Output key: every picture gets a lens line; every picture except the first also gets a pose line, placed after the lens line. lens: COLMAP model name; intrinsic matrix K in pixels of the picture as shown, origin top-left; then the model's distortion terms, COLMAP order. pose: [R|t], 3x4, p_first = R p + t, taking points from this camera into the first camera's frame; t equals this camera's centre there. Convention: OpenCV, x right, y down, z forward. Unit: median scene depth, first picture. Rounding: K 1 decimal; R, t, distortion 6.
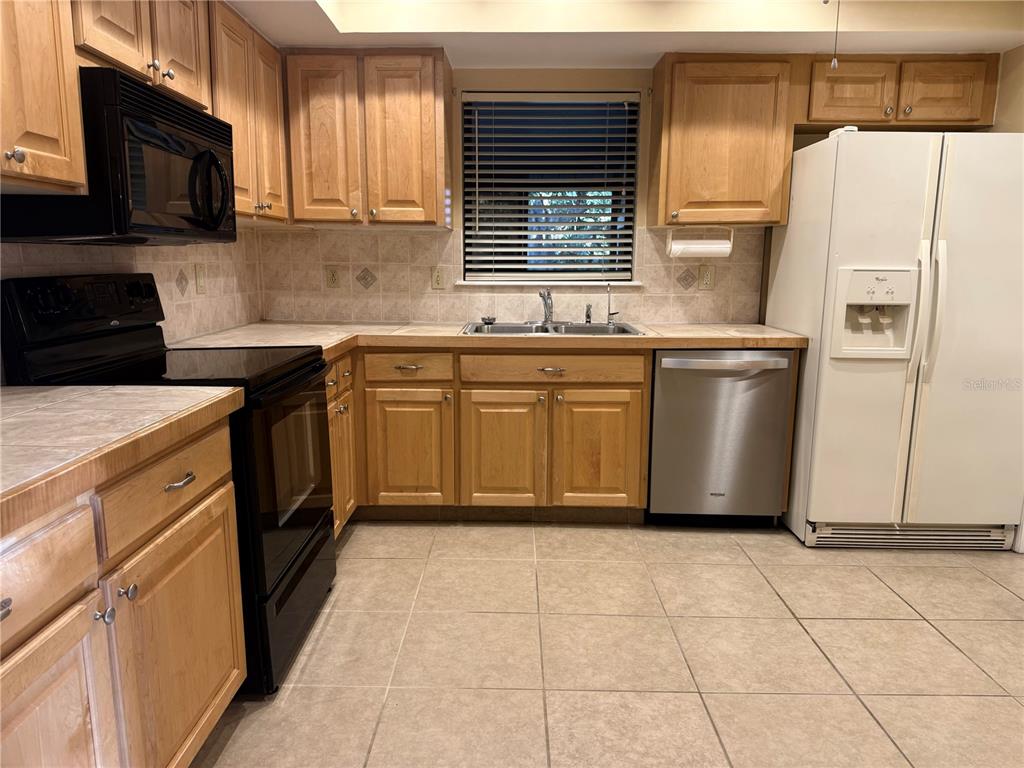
lens RADIAL K [[721.2, 0, 511.2], [0, 721.2, 391.7], [0, 0, 1]] dist [0.130883, -0.195667]
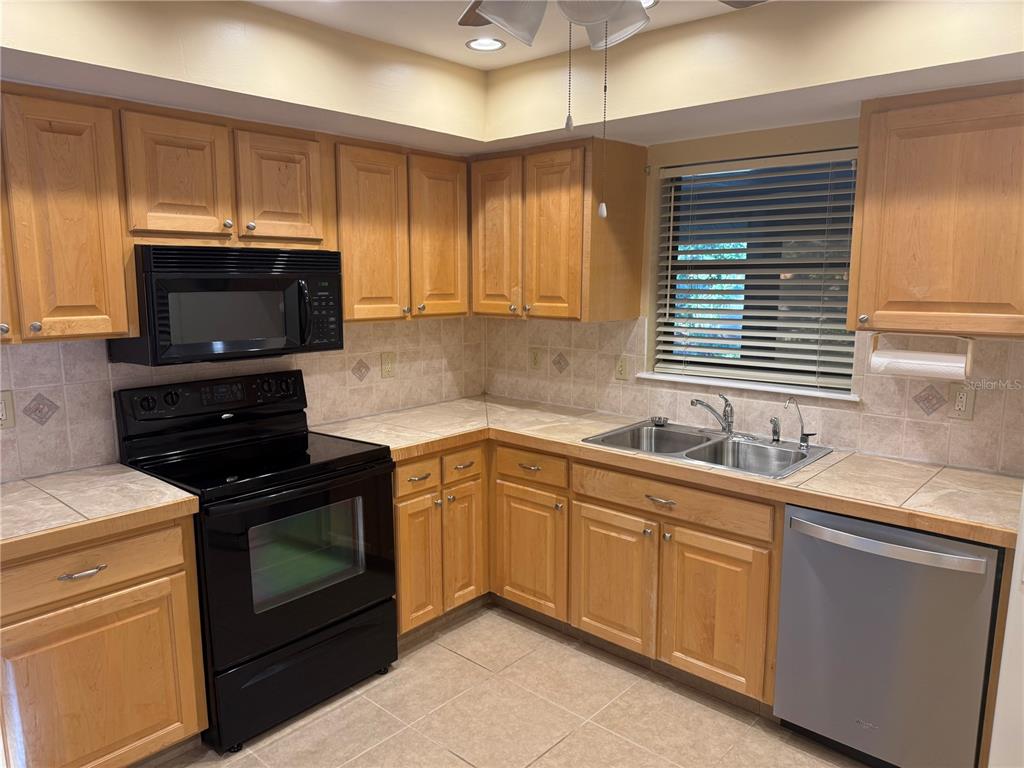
lens RADIAL K [[719.8, 0, 504.7], [0, 719.8, 385.1], [0, 0, 1]] dist [0.112289, -0.199253]
pose [[0.744975, 0.097967, -0.659859, 0.451193], [-0.113081, 0.993388, 0.019818, -0.154939], [0.657438, 0.059854, 0.751128, 0.238822]]
